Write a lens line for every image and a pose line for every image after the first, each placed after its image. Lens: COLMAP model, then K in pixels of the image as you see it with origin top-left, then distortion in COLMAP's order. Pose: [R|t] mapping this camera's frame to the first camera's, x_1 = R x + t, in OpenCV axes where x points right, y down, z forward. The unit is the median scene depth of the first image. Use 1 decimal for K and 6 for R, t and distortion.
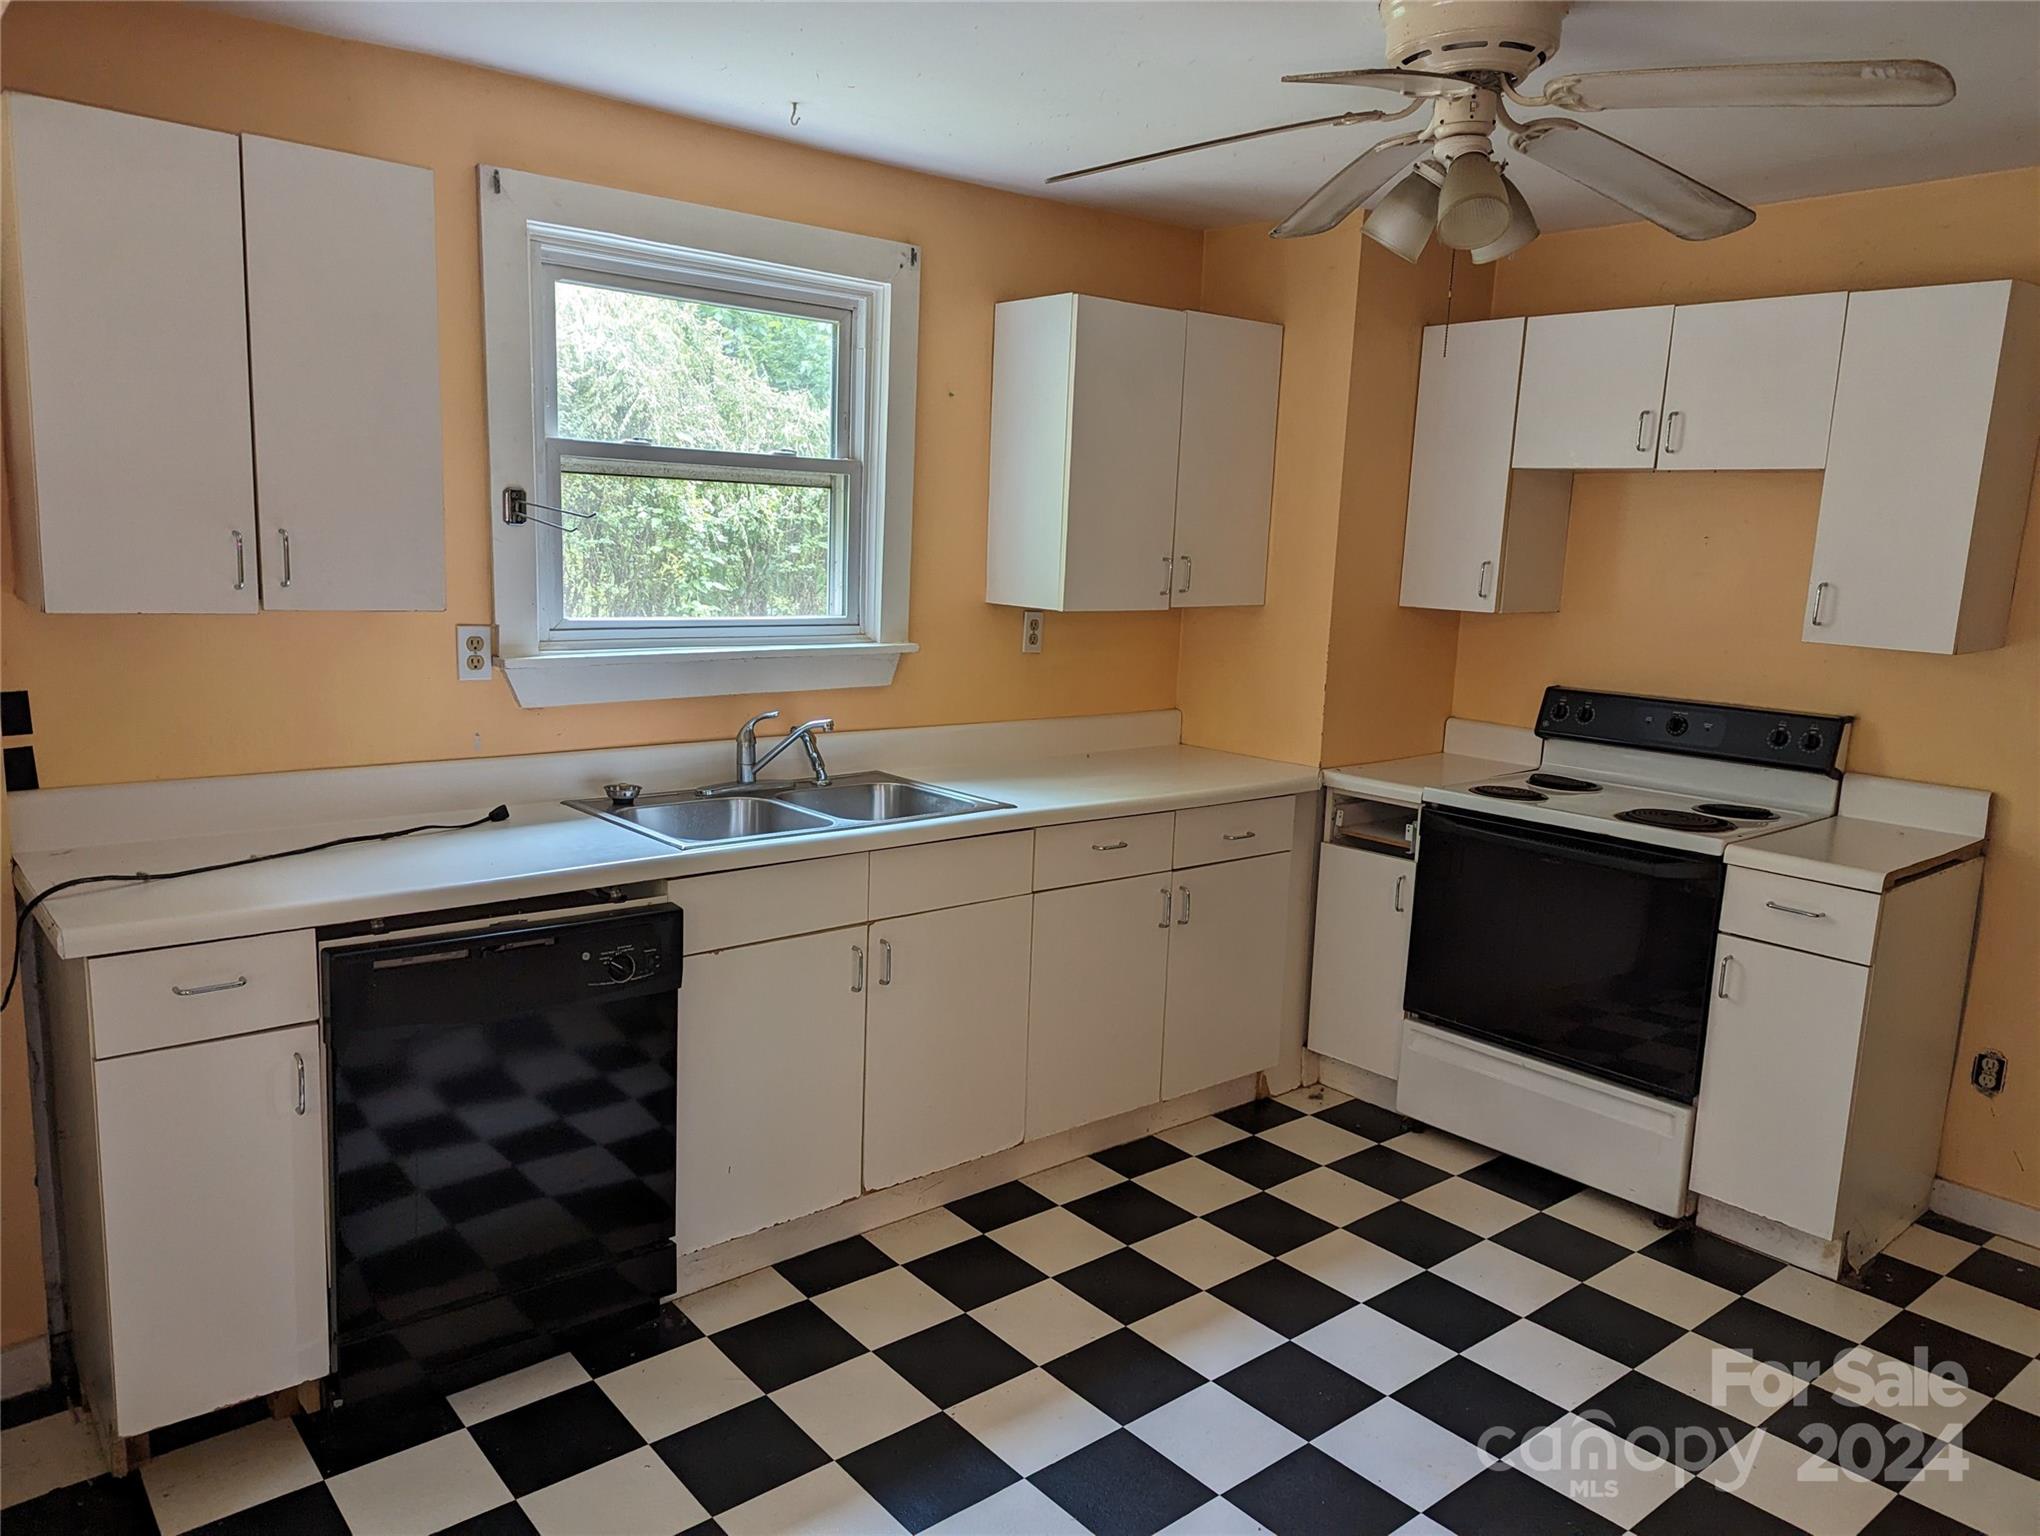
lens RADIAL K [[1428.8, 0, 1026.9], [0, 1428.8, 767.4], [0, 0, 1]] dist [0.054250, -0.051611]
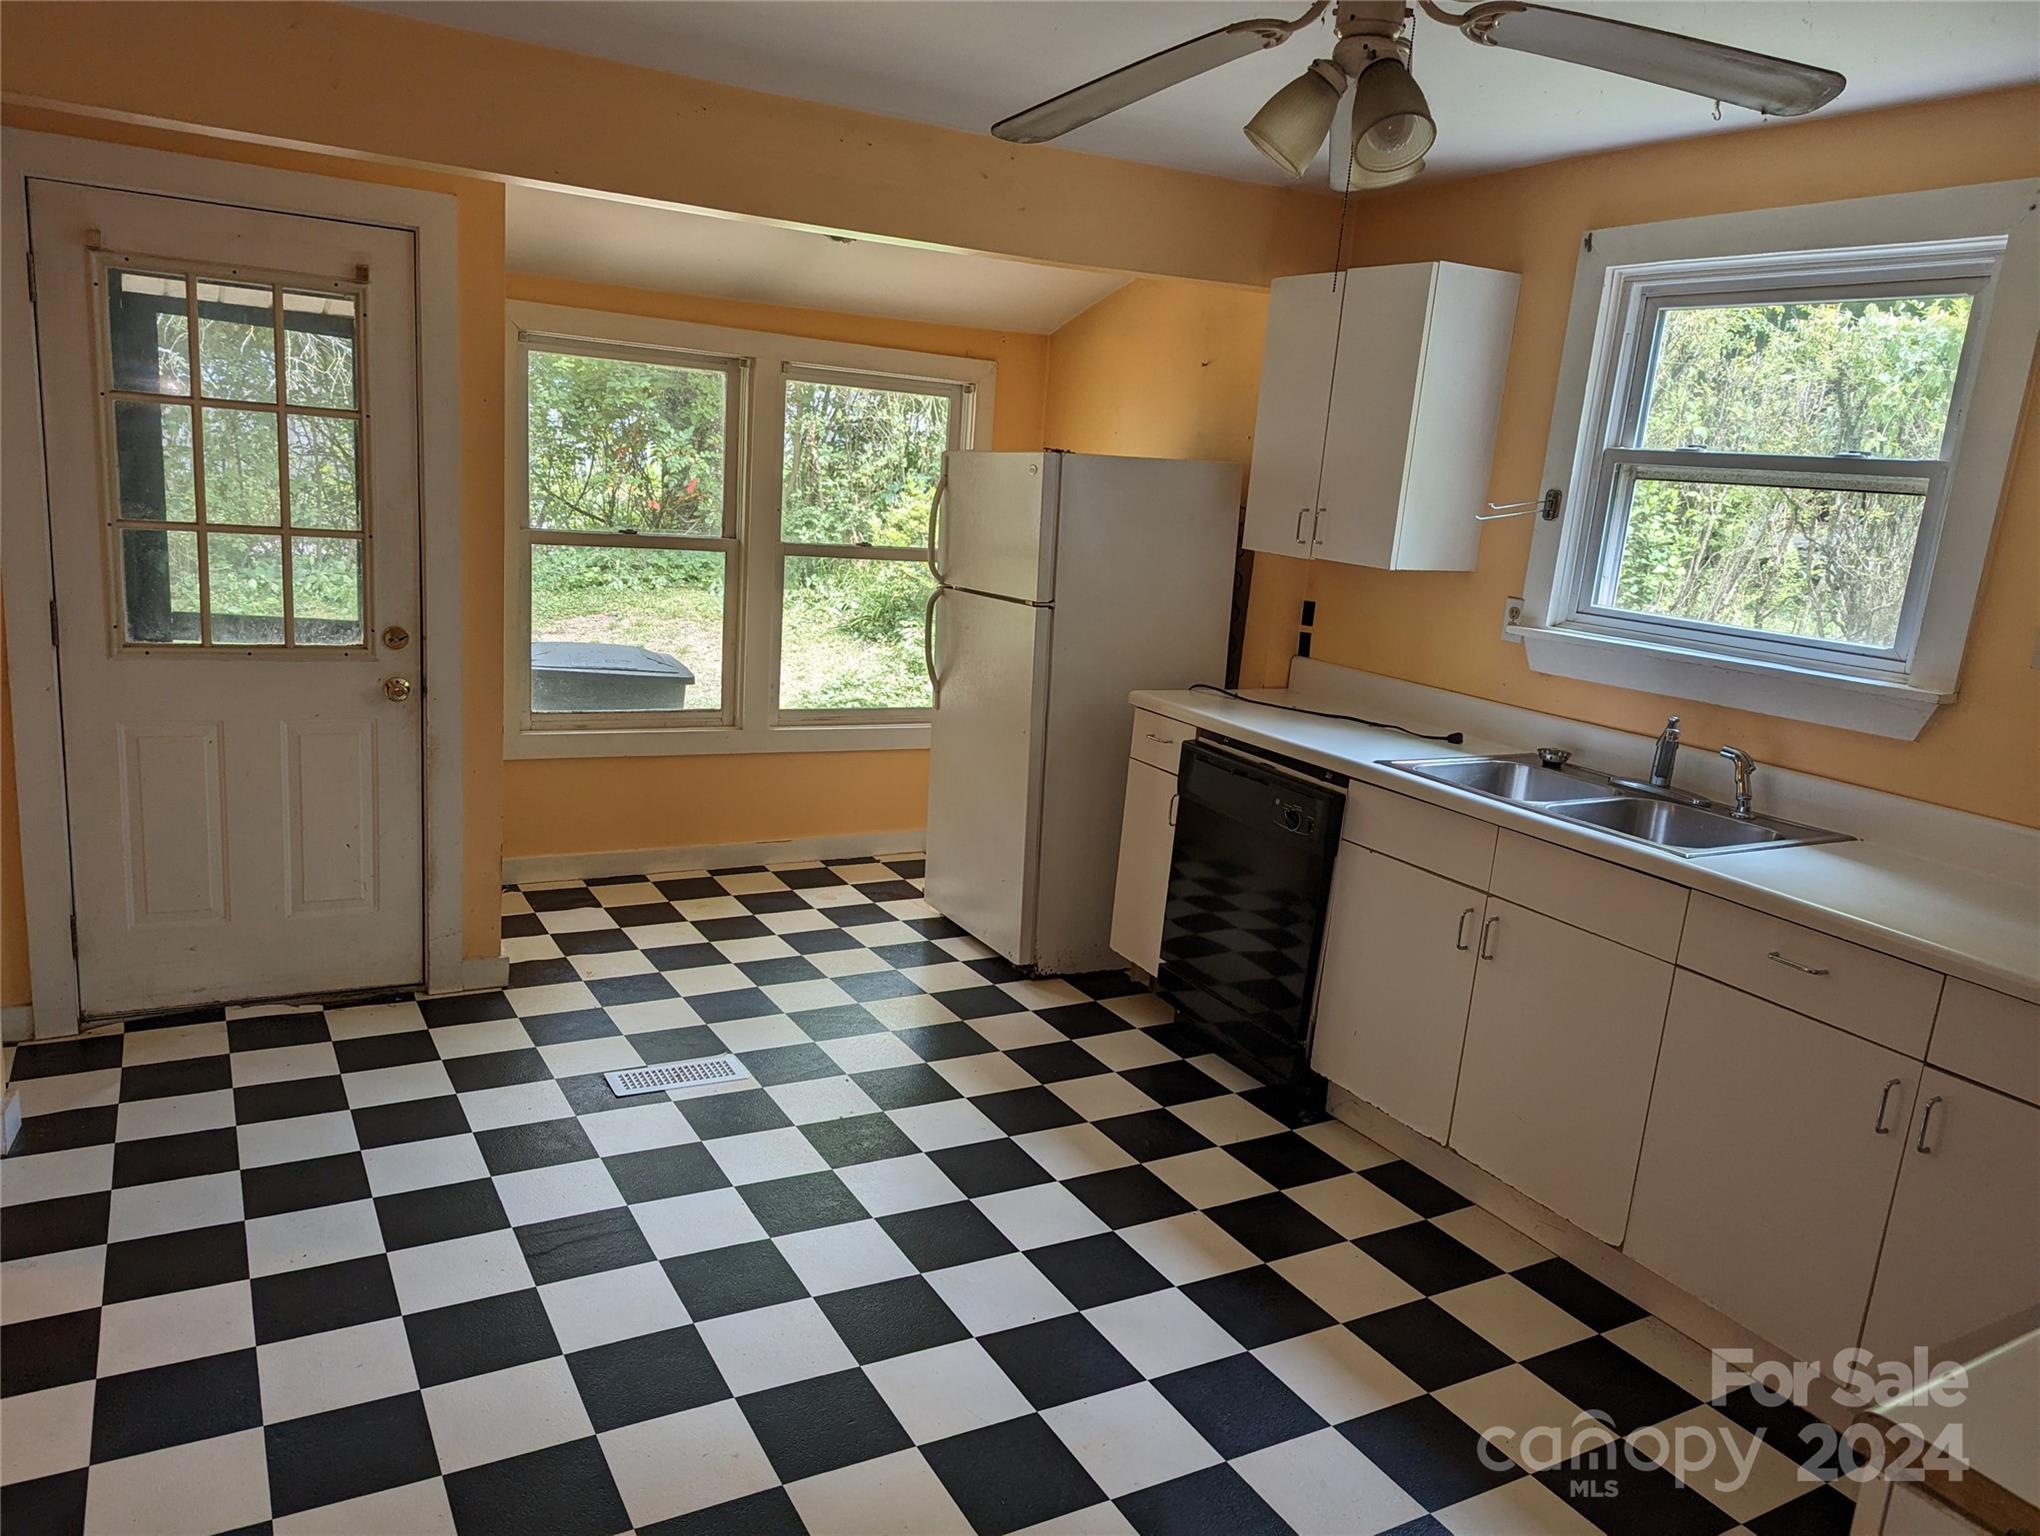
lens RADIAL K [[1428.8, 0, 1022.7], [0, 1428.8, 772.3], [0, 0, 1]] dist [0.054250, -0.051611]
pose [[-0.176431, 0.159800, -0.971255, 0.904489], [-0.246031, 0.948254, 0.200708, -0.095924], [0.953069, 0.274370, -0.127986, 0.751318]]
